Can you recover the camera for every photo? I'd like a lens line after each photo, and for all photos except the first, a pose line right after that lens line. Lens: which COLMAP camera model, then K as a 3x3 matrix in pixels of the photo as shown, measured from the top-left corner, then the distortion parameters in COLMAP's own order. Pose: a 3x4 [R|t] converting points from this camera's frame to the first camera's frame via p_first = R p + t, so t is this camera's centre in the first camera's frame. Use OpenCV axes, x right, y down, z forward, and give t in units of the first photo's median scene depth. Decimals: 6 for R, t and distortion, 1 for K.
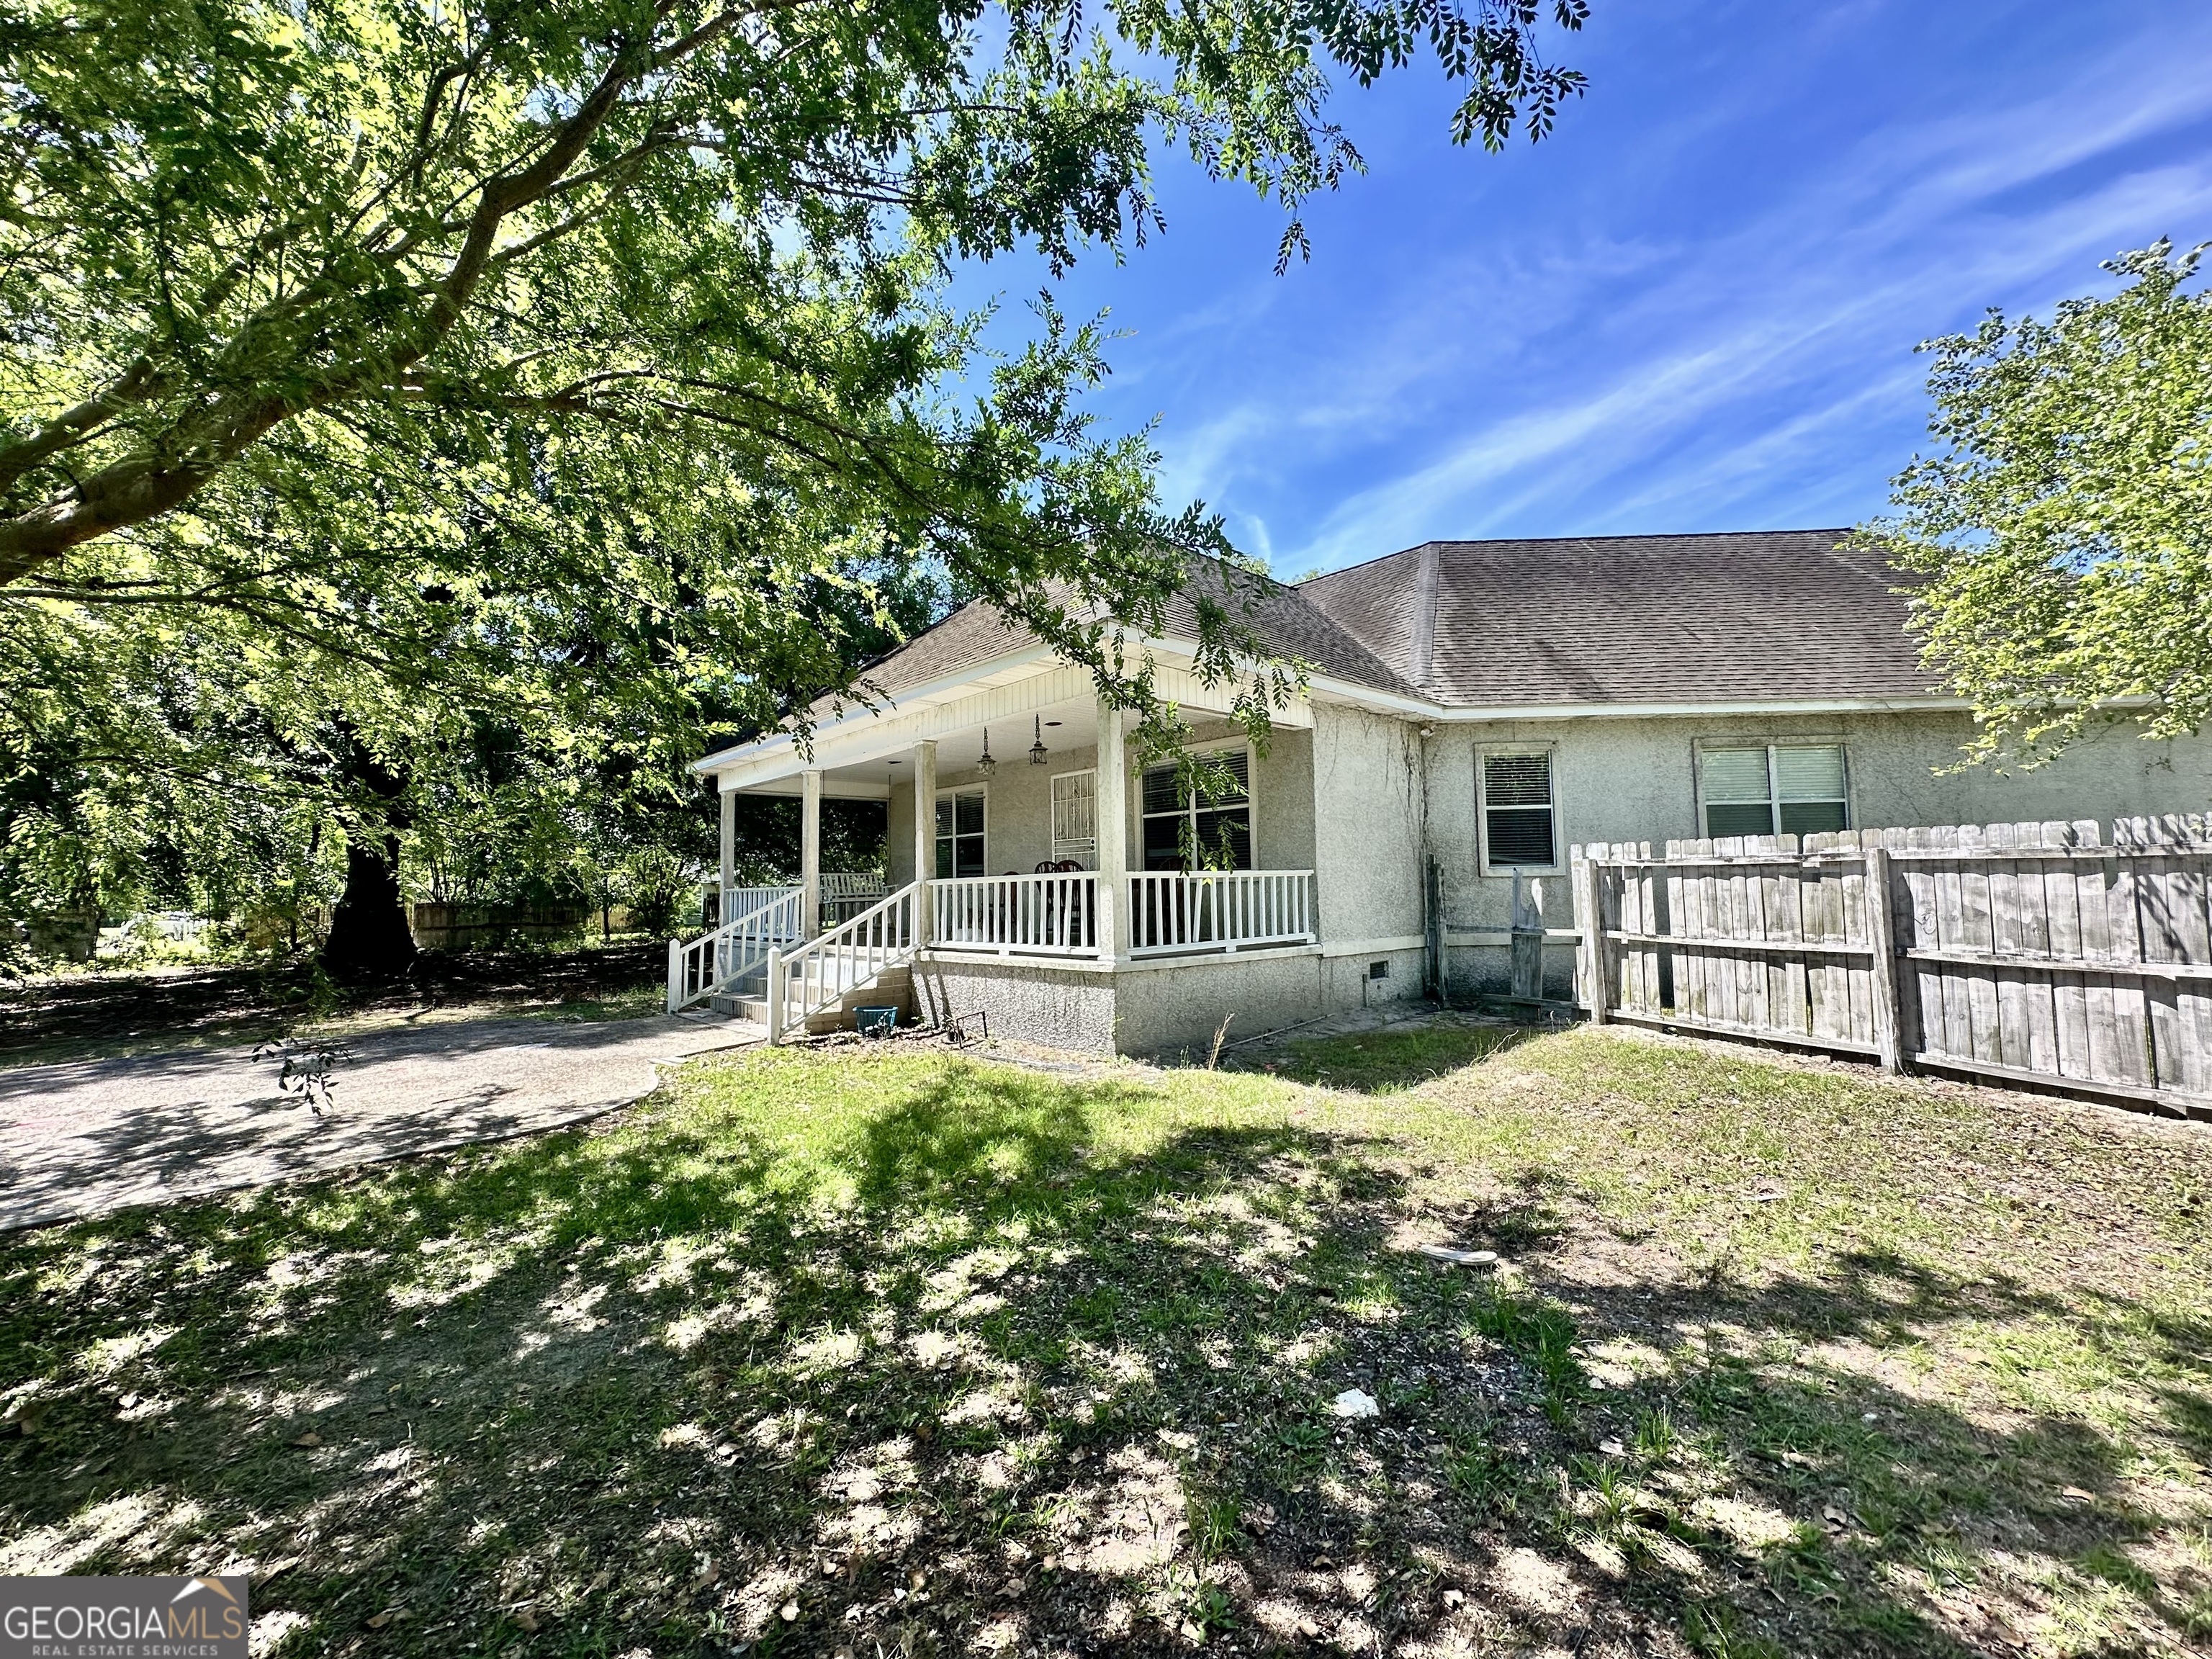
lens RADIAL K [[885.0, 0, 1105.1], [0, 885.0, 829.9], [0, 0, 1]] dist [-0.002174, 0.001053]
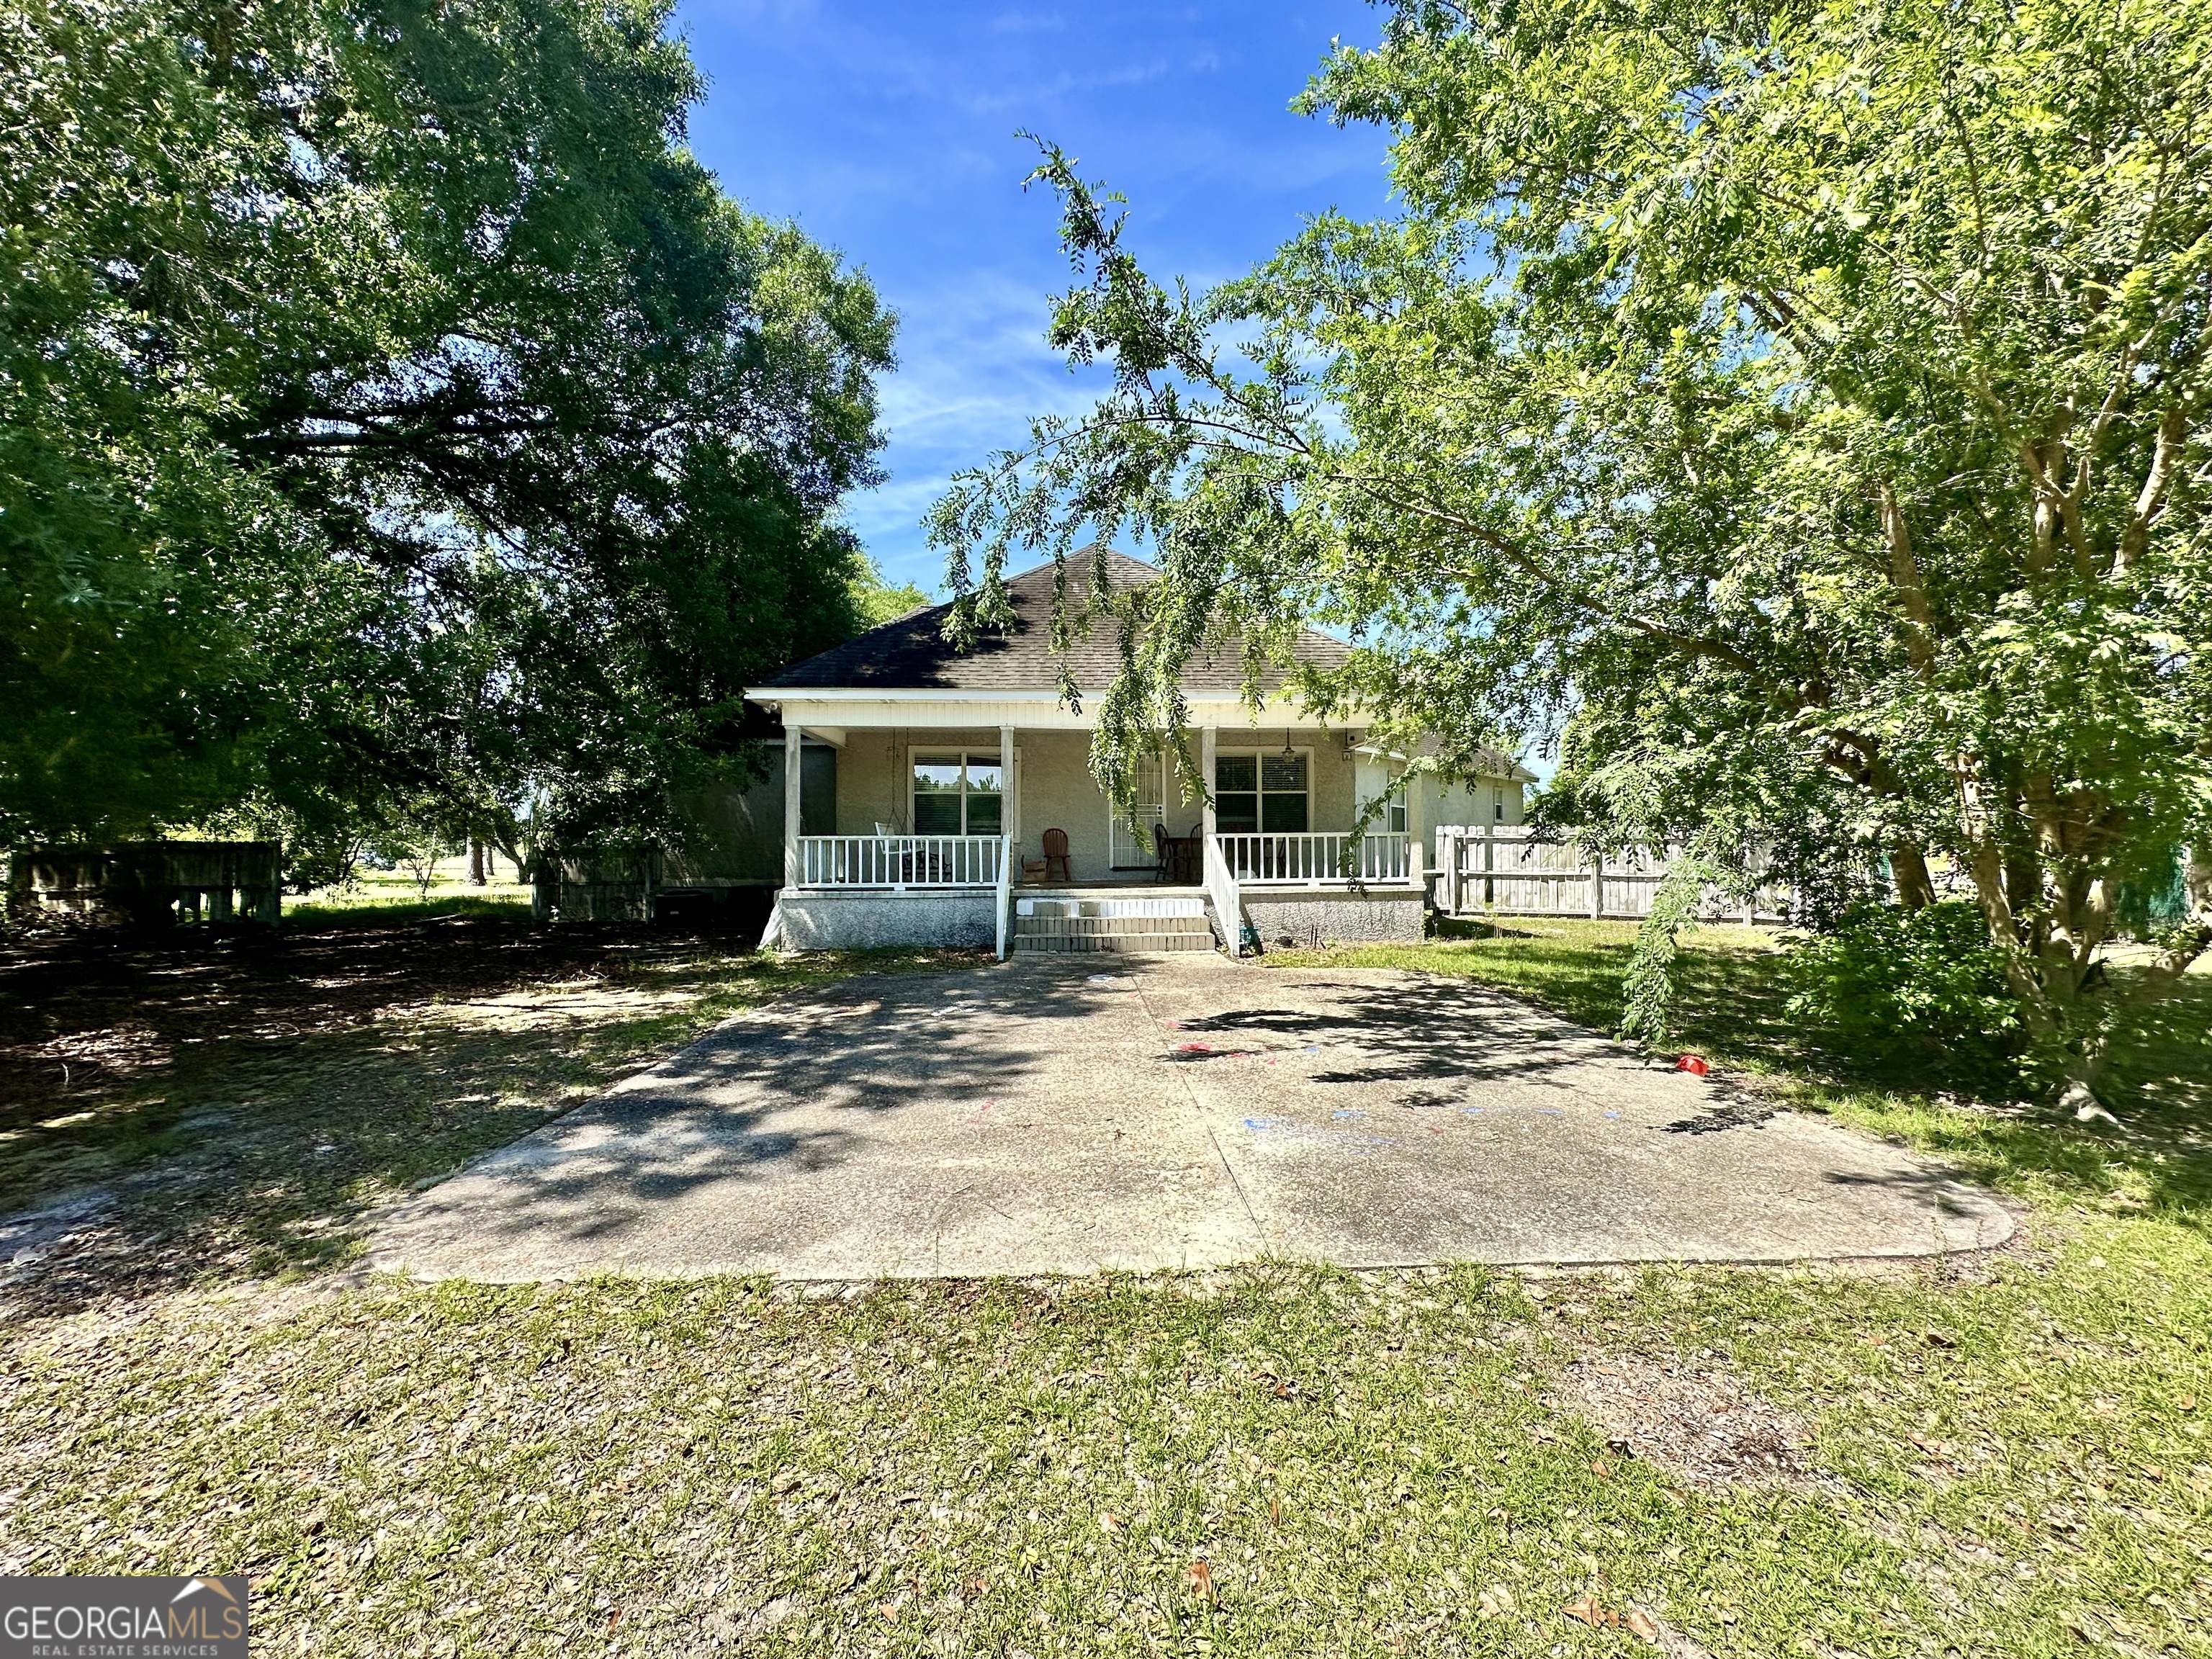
lens RADIAL K [[885.0, 0, 1105.1], [0, 885.0, 832.2], [0, 0, 1]] dist [-0.002174, 0.001053]
pose [[0.647910, 0.032464, 0.761025, -1.591608], [-0.059316, 0.998208, 0.007918, 0.065039], [-0.759404, -0.050271, 0.648674, 0.330712]]
